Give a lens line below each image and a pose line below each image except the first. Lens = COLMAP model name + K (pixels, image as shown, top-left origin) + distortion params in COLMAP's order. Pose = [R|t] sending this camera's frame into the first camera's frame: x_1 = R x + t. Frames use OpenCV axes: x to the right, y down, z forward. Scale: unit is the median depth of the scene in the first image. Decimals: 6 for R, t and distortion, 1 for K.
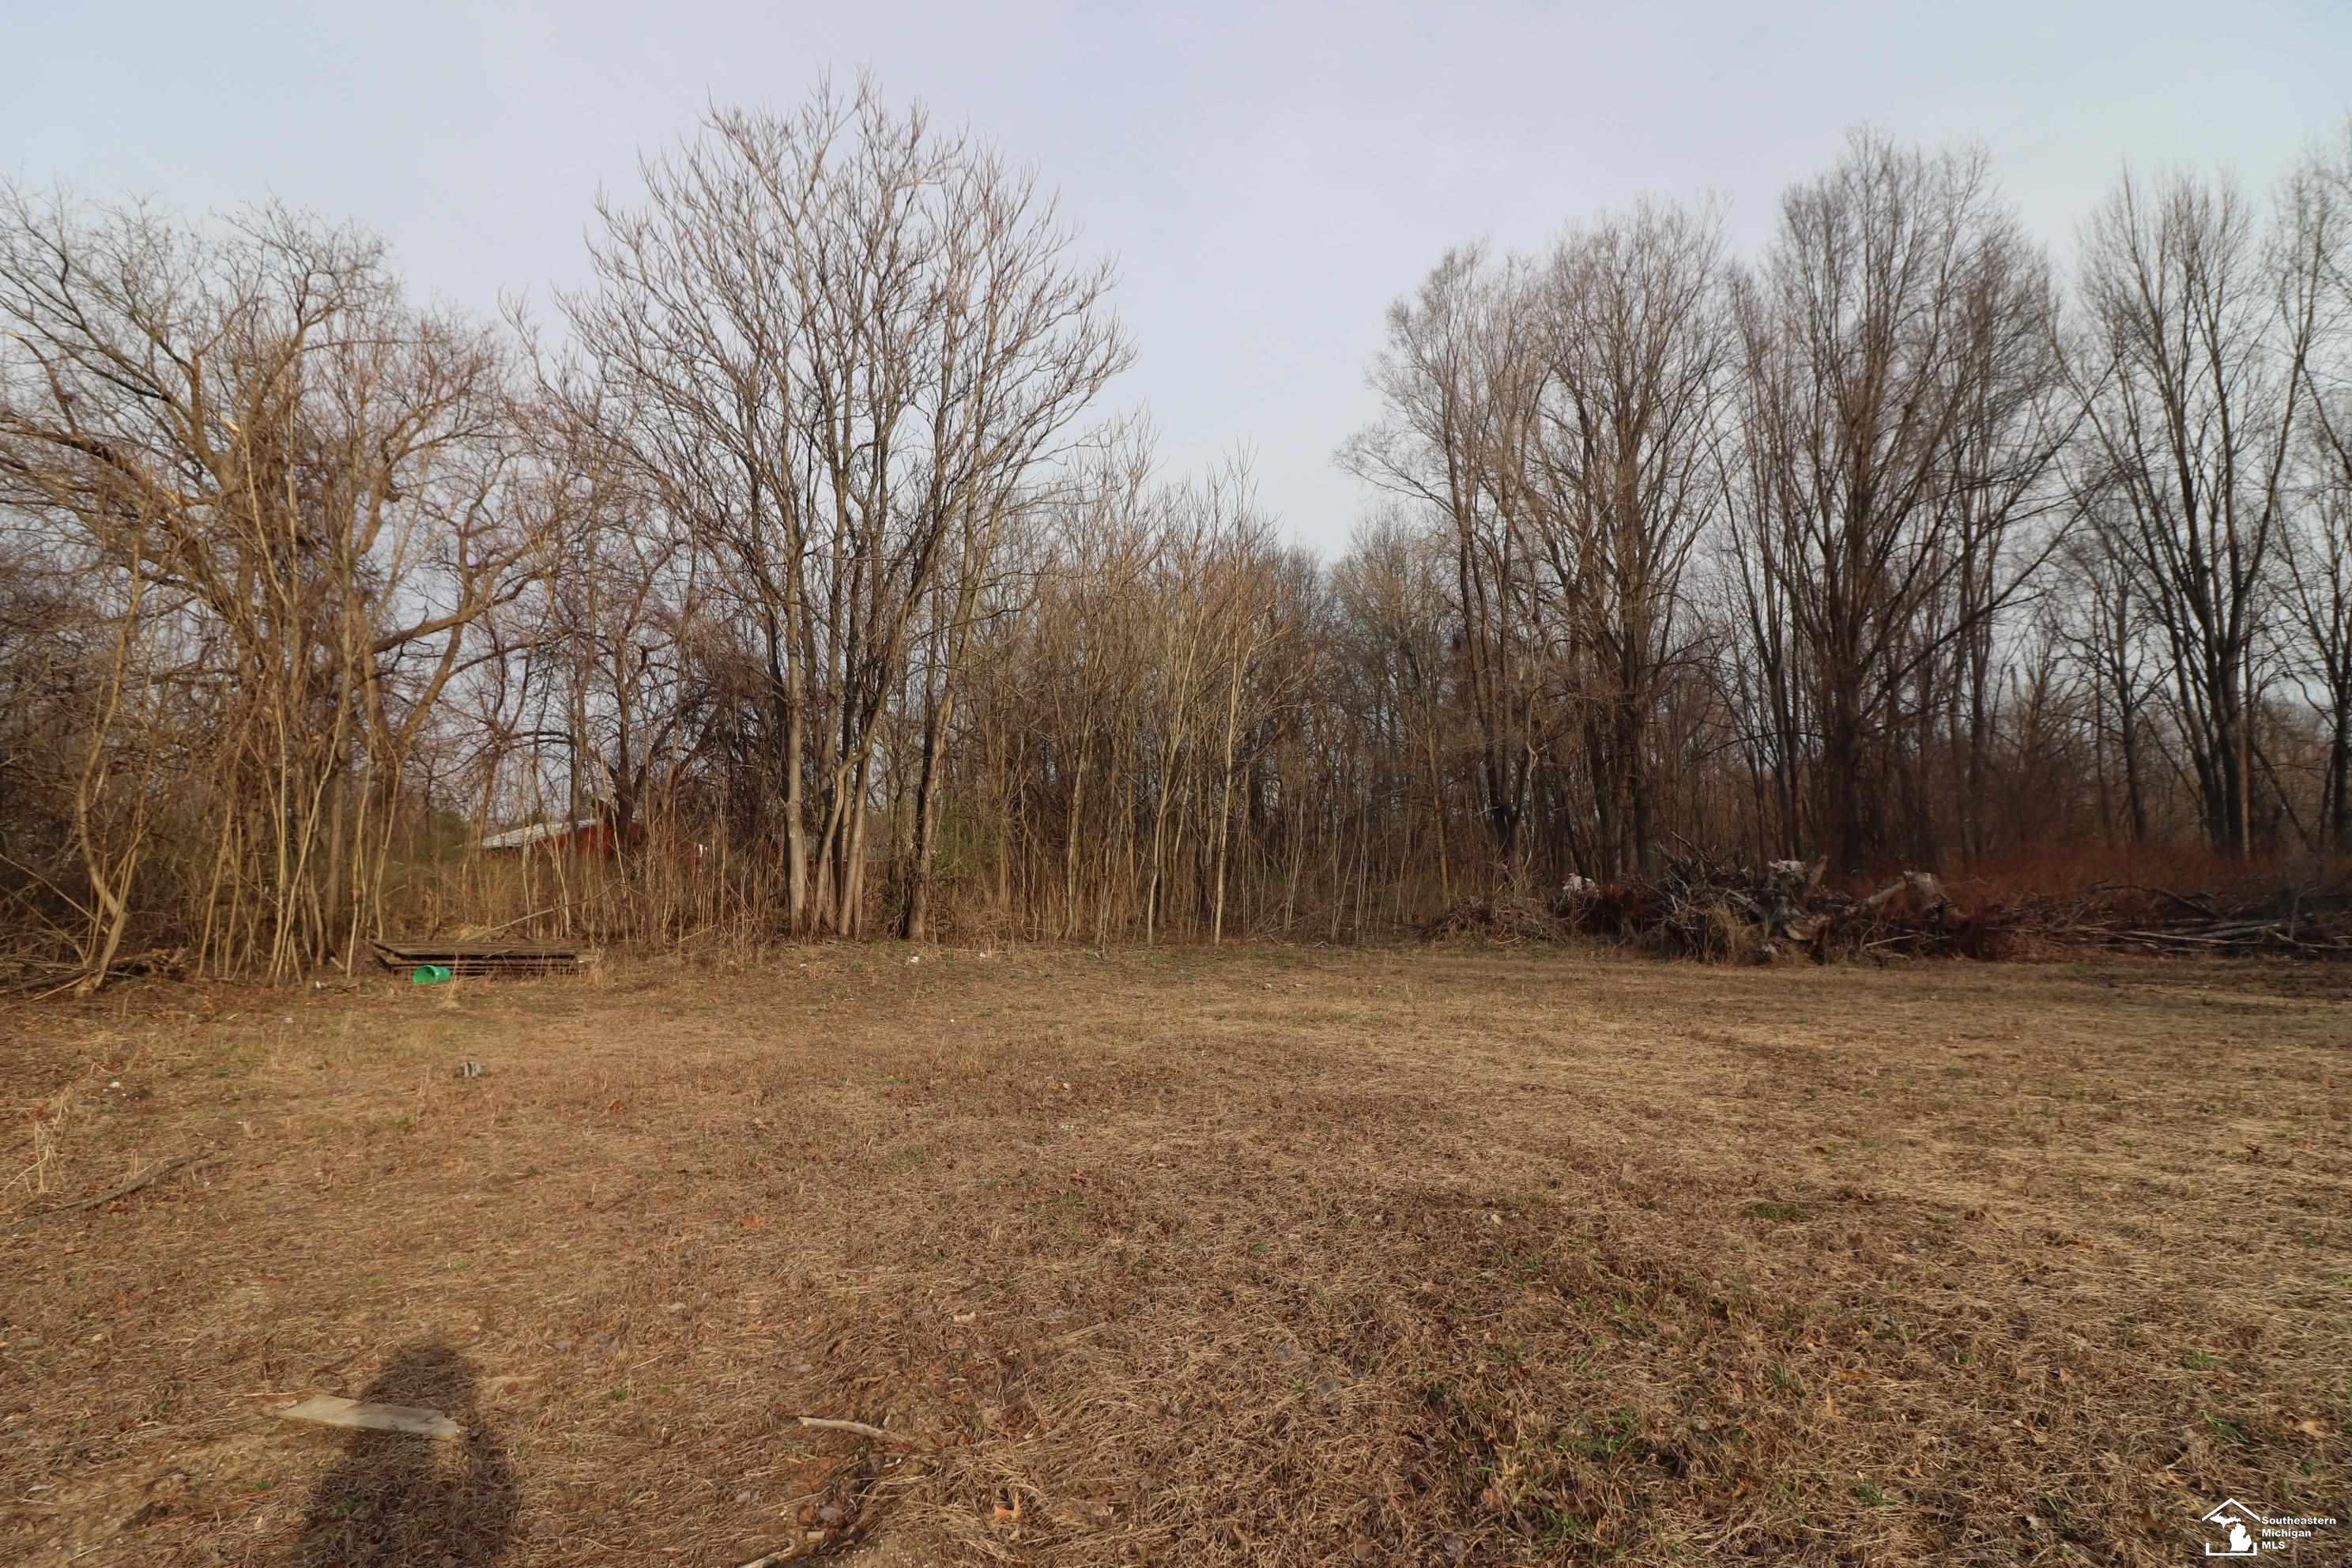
lens RADIAL K [[1156.7, 0, 1175.7], [0, 1156.7, 715.7], [0, 0, 1]] dist [-0.001375, -0.000403]
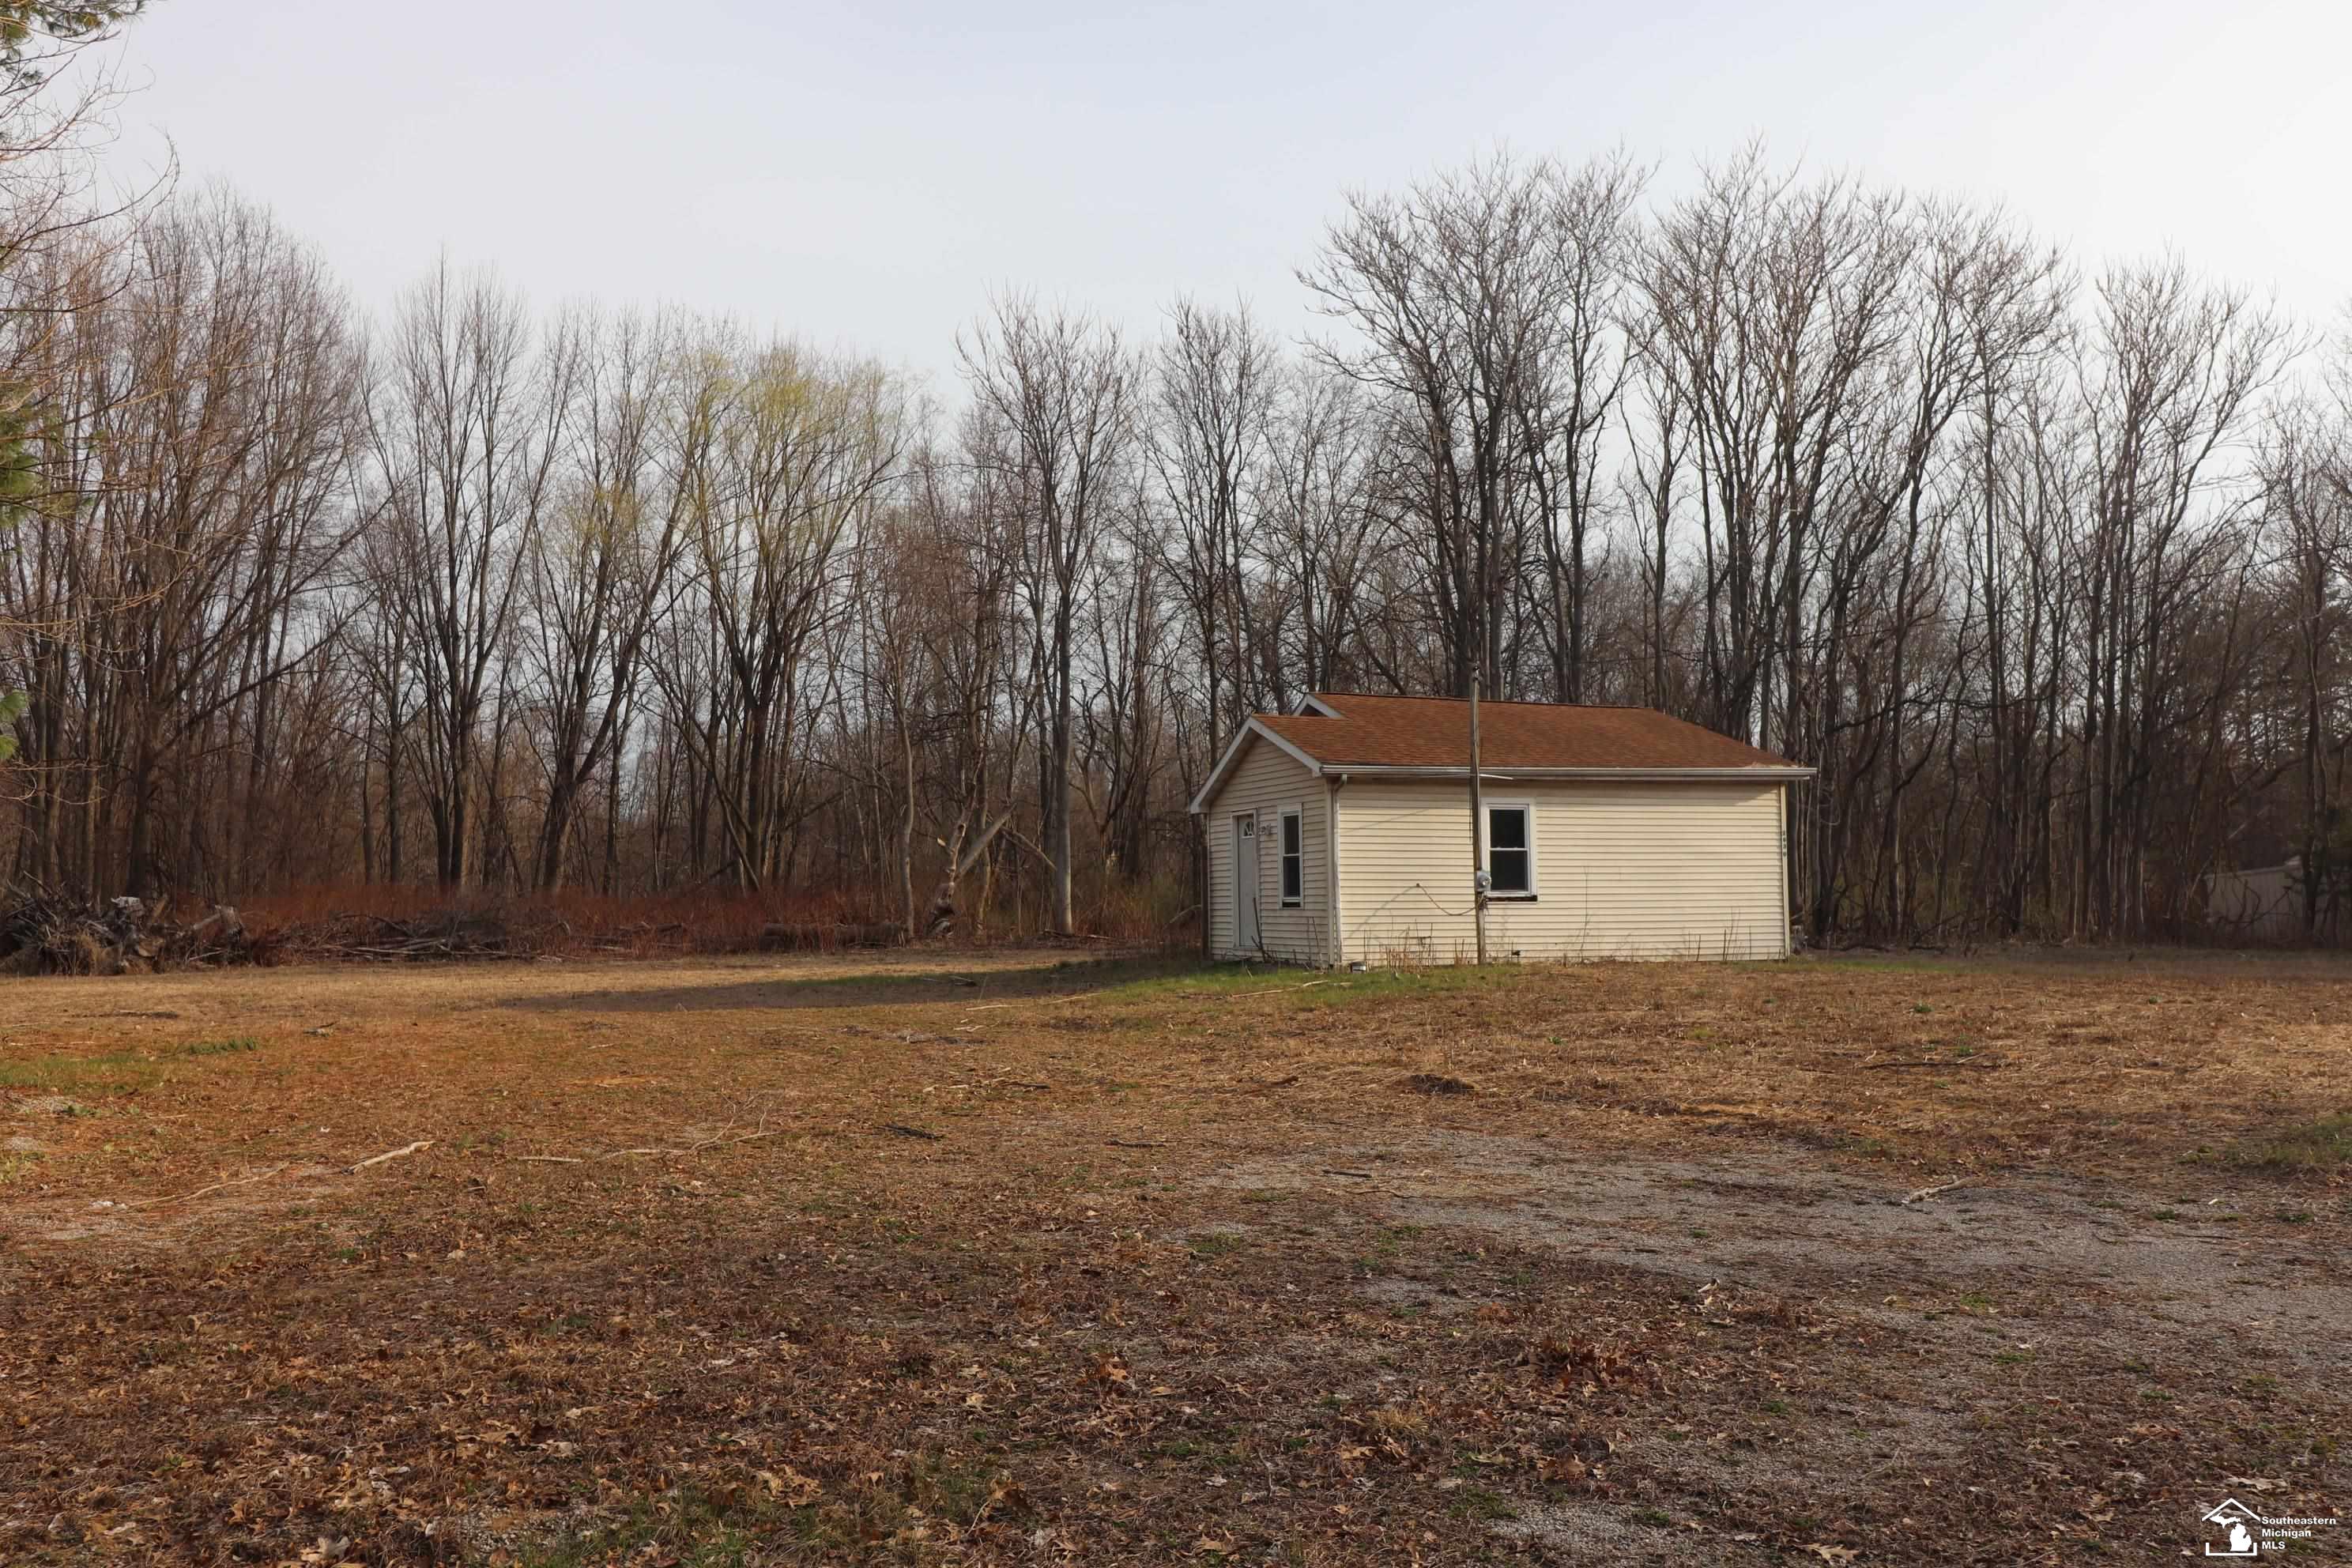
lens RADIAL K [[1905.1, 0, 1176.0], [0, 1905.1, 784.0], [0, 0, 1]] dist [0.005765, 0.002505]
pose [[0.476022, 0.049276, 0.878052, -0.789510], [-0.114566, 0.993395, 0.006361, -0.147105], [-0.871939, -0.103623, 0.478523, -1.015266]]
